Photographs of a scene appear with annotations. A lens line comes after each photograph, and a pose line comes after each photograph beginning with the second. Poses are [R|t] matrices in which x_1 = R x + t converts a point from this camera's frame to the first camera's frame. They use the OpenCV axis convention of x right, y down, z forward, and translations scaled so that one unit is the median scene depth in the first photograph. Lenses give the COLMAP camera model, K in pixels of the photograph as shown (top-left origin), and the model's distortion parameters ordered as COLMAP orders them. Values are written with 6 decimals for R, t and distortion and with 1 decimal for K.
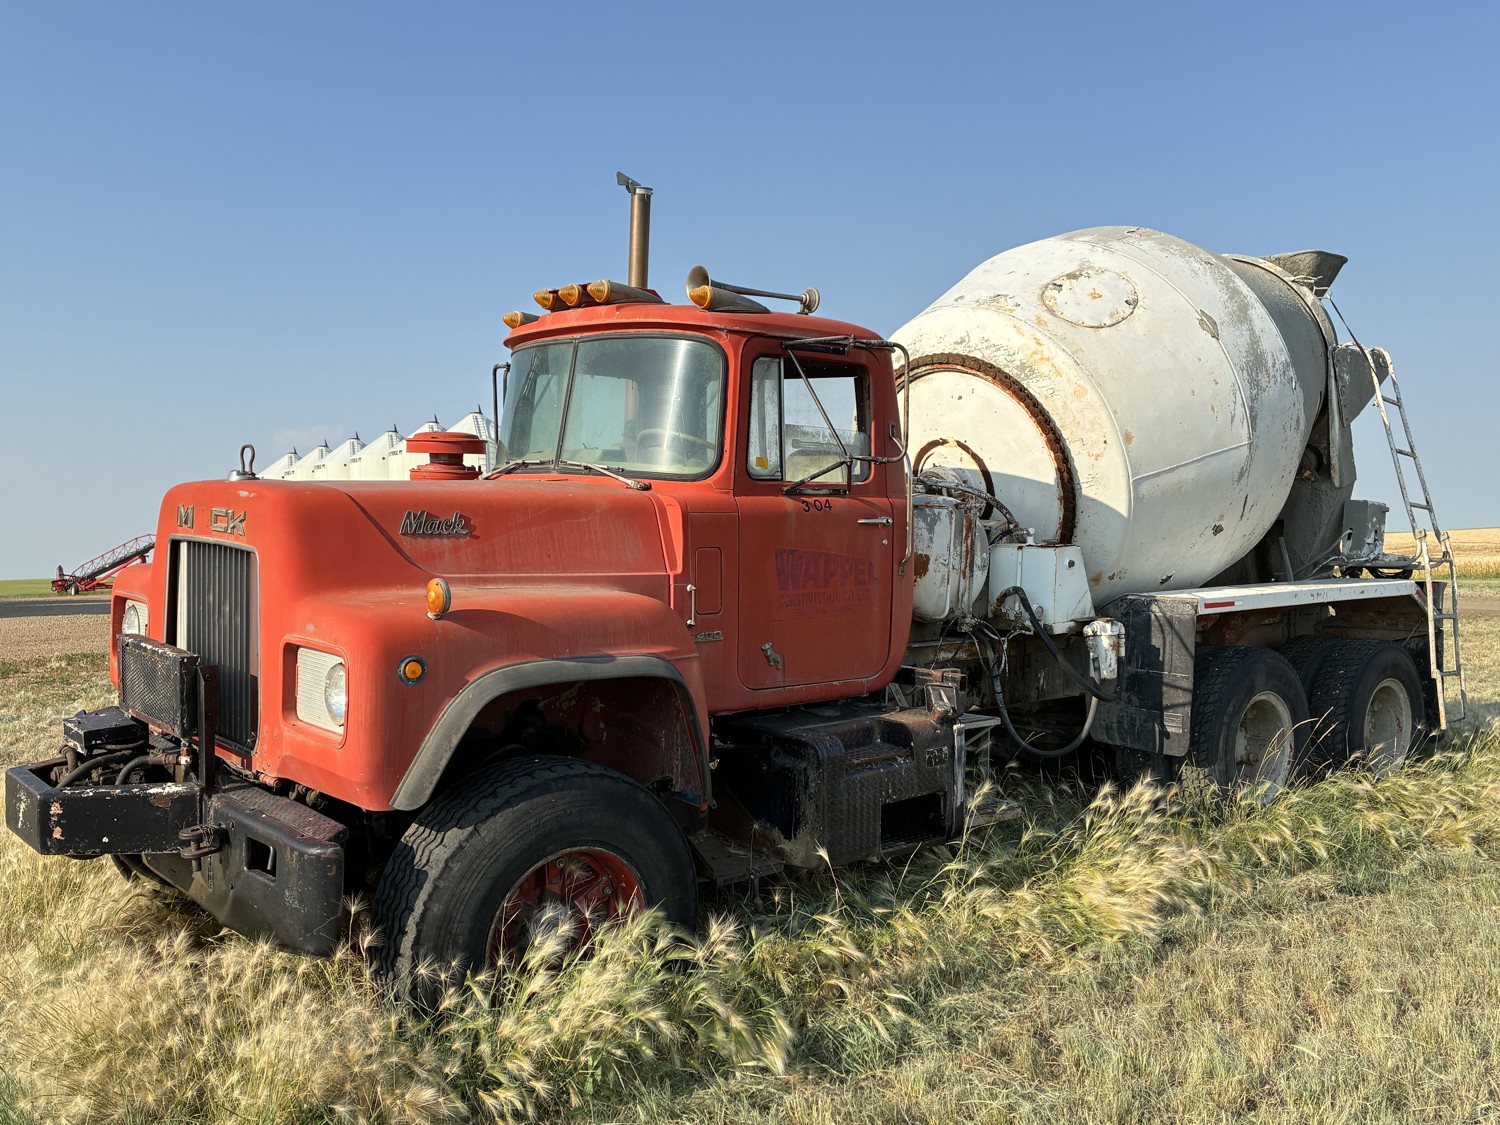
lens RADIAL K [[1405.2, 0, 749.7], [0, 1405.2, 597.6], [0, 0, 1]] dist [0.052554, -0.001829]
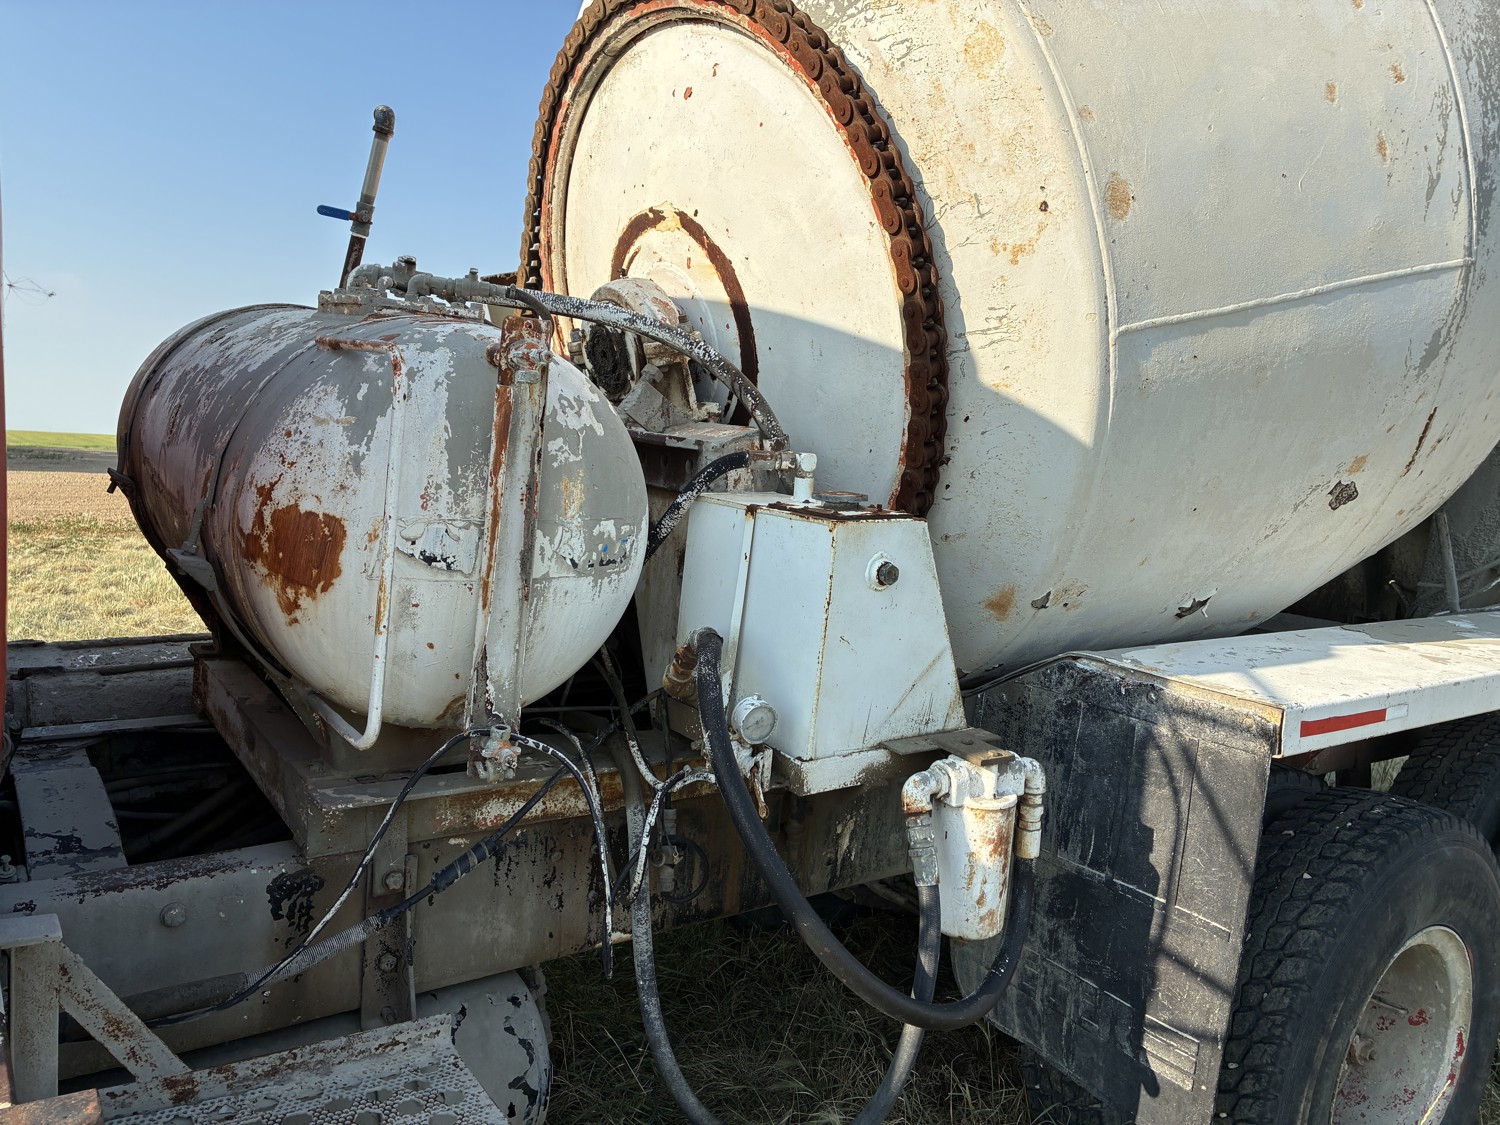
lens RADIAL K [[1154.4, 0, 750.0], [0, 1154.4, 562.5], [0, 0, 1]] dist [0.076229, -0.083698]
pose [[0.993258, 0.085945, -0.077791, 0.210383], [-0.080976, 0.994599, 0.064929, -0.039798], [0.082951, -0.058192, 0.994853, 0.713494]]
